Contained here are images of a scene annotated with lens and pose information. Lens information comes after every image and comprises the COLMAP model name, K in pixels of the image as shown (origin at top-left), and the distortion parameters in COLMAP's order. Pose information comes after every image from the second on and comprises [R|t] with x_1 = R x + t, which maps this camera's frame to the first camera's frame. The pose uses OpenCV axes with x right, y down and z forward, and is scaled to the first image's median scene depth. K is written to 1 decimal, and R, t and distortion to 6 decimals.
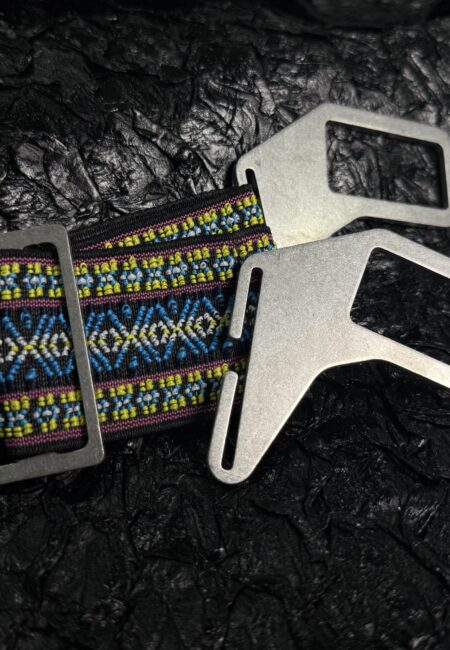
lens RADIAL K [[624.9, 0, 225.0], [0, 624.9, 325.0], [0, 0, 1]] dist [0.196024, -0.448588]
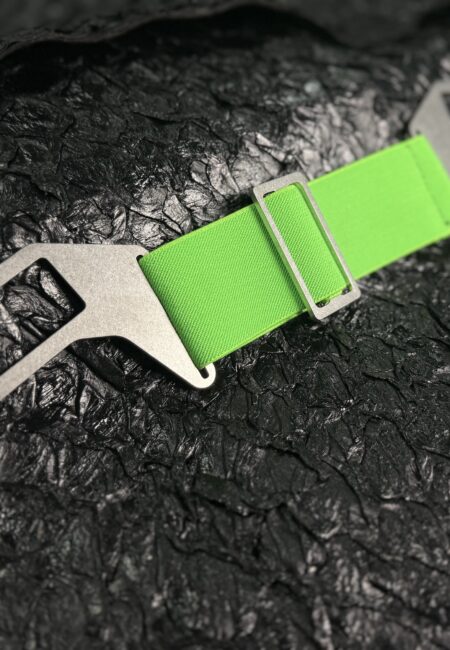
lens RADIAL K [[609.9, 0, 216.7], [0, 609.9, 322.8], [0, 0, 1]] dist [0.193694, -0.453337]
pose [[0.995679, -0.076566, 0.052546, -0.350281], [0.073273, 0.995386, 0.061957, 0.014363], [-0.057047, -0.057839, 0.996695, -0.489521]]
